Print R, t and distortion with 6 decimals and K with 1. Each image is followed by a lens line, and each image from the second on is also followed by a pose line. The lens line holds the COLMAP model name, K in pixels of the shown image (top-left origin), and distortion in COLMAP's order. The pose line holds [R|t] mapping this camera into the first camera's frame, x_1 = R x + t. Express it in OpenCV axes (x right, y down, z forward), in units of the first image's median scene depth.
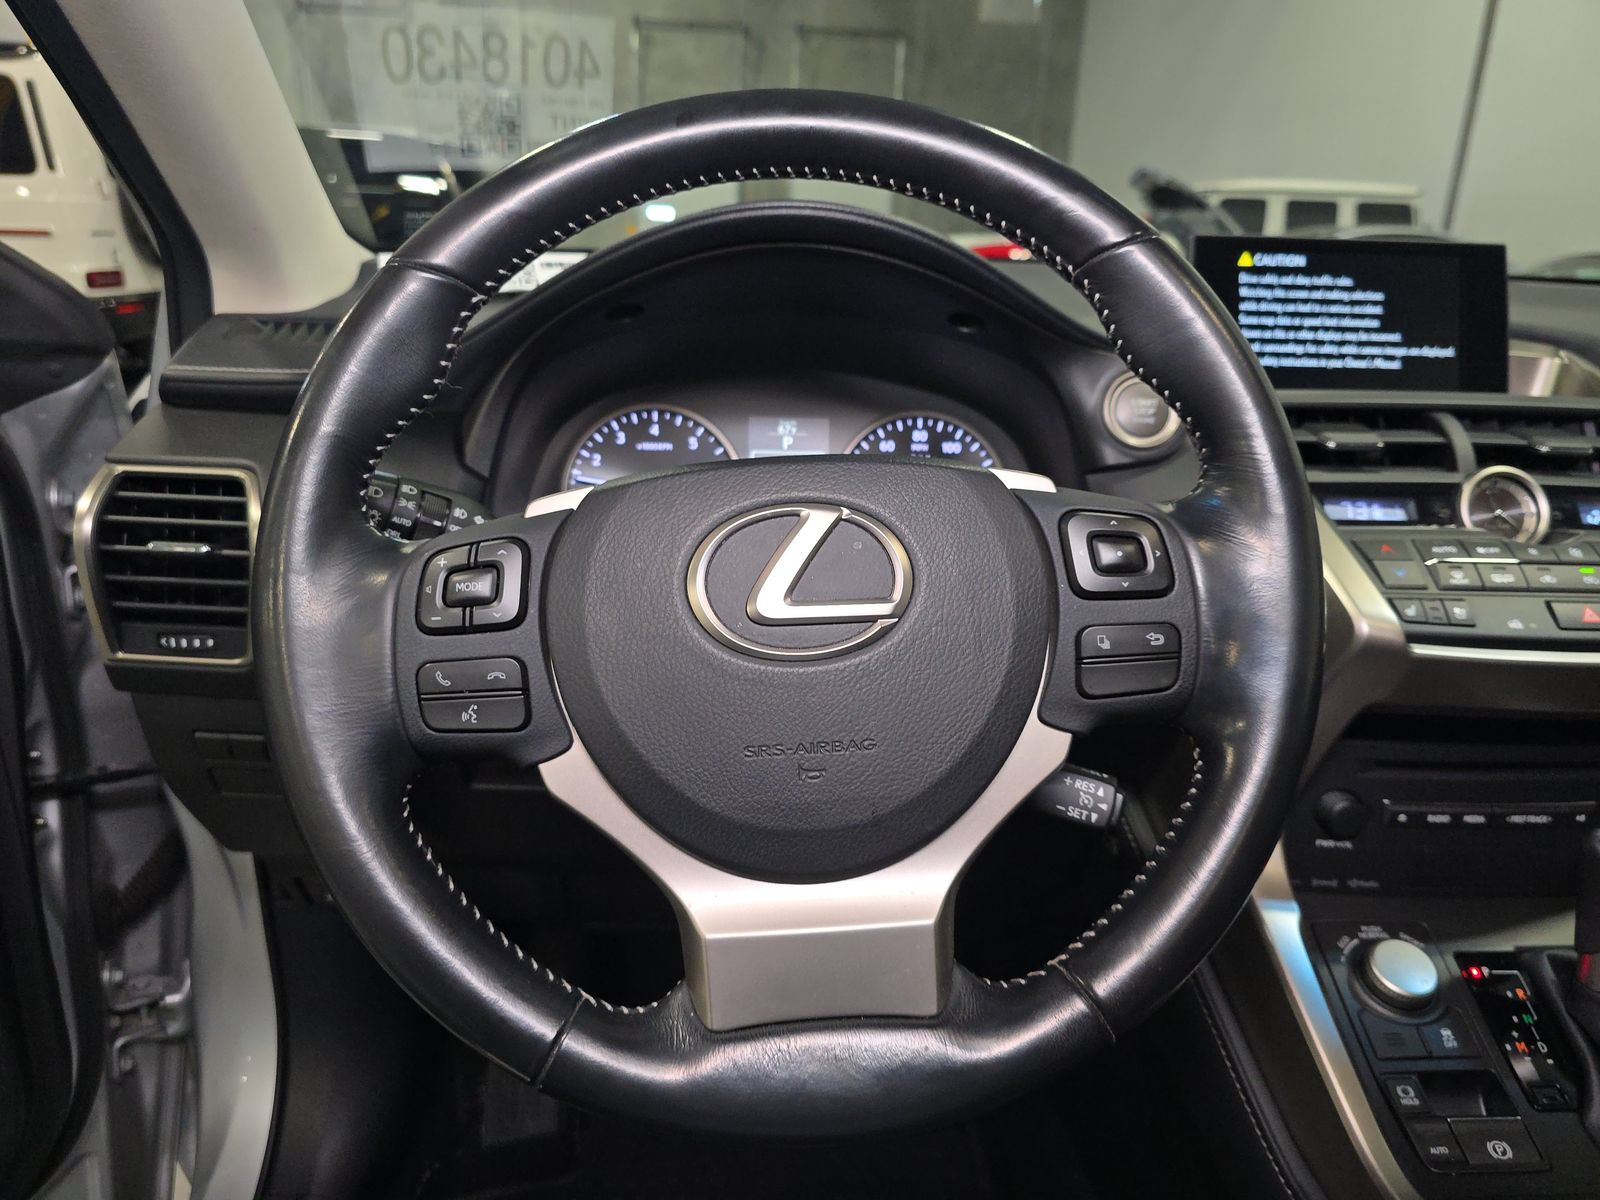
lens RADIAL K [[1073.3, 0, 803.0], [0, 1073.3, 590.7], [0, 0, 1]] dist [0.036655, -0.040208]
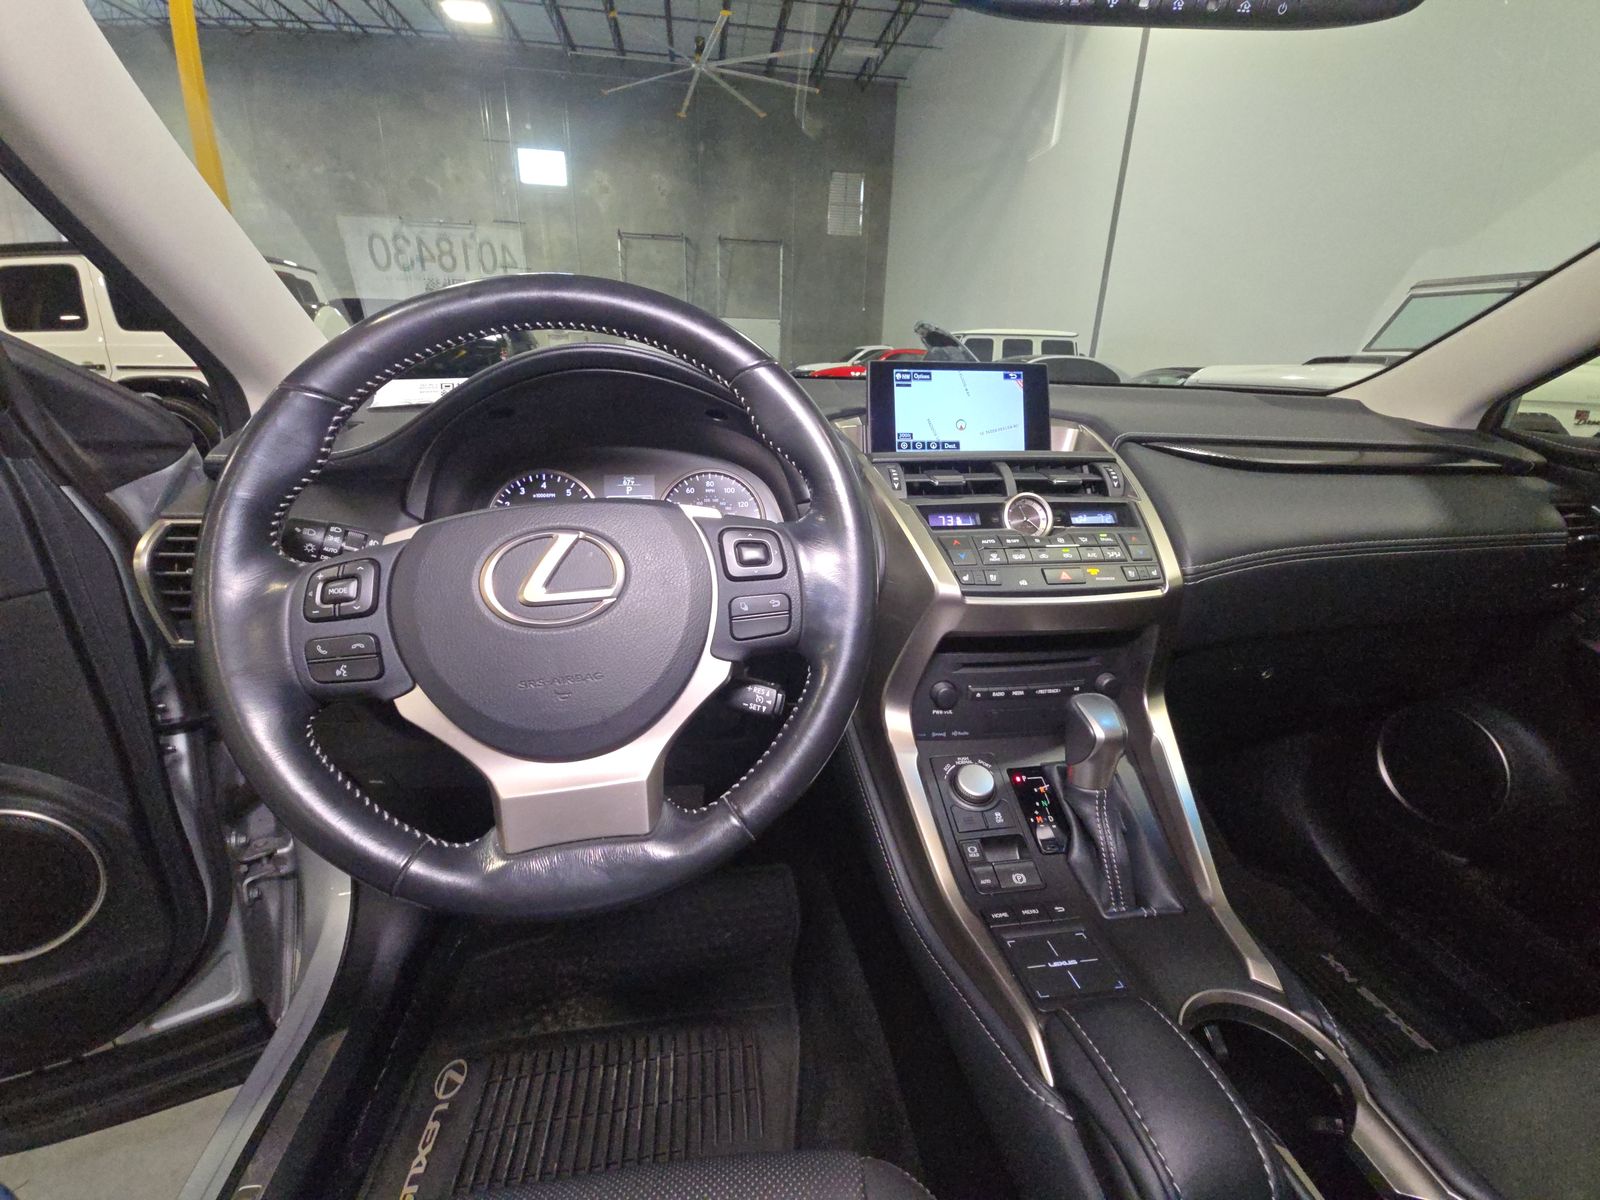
lens RADIAL K [[635.2, 0, 802.7], [0, 635.2, 593.6], [0, 0, 1]] dist [0.006199, -0.007528]
pose [[0.994614, -0.046099, 0.092828, 0.182918], [0.043341, 0.998563, 0.031514, 0.000532], [-0.094147, -0.027321, 0.995183, 0.003035]]
